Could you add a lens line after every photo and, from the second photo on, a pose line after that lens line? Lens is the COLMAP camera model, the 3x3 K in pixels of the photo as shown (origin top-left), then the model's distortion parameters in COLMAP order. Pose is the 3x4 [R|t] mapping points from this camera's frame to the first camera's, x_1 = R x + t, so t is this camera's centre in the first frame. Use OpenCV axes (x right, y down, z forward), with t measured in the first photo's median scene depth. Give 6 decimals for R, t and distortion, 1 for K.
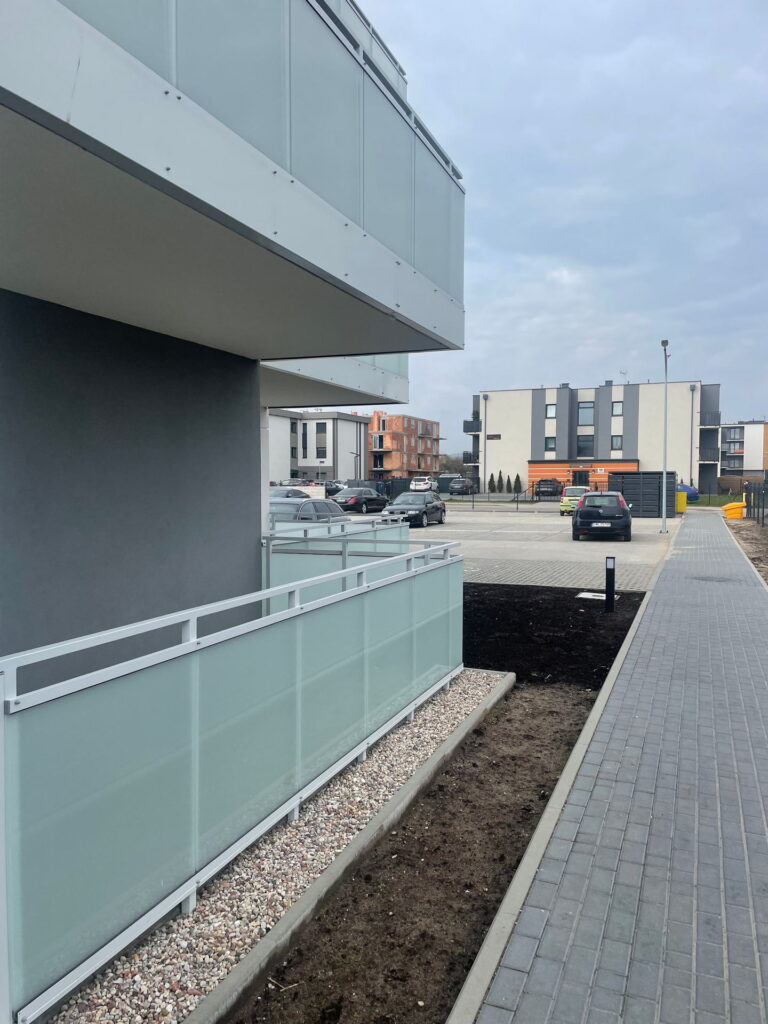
lens RADIAL K [[766.5, 0, 384.0], [0, 766.5, 512.0], [0, 0, 1]] dist [0.081595, -0.092537]
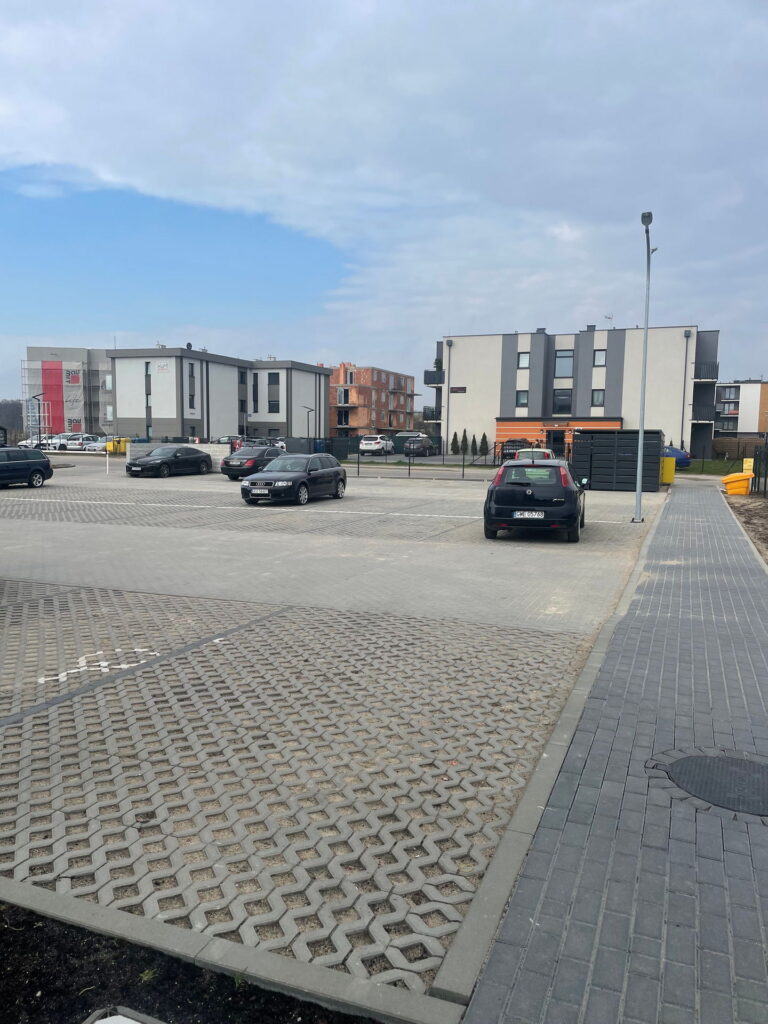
lens RADIAL K [[766.5, 0, 384.0], [0, 766.5, 512.0], [0, 0, 1]] dist [0.081595, -0.092537]
pose [[0.999862, 0.011323, 0.012115, 0.051110], [-0.011951, 0.998522, 0.053011, -0.005002], [-0.011497, -0.053148, 0.998520, 0.128352]]
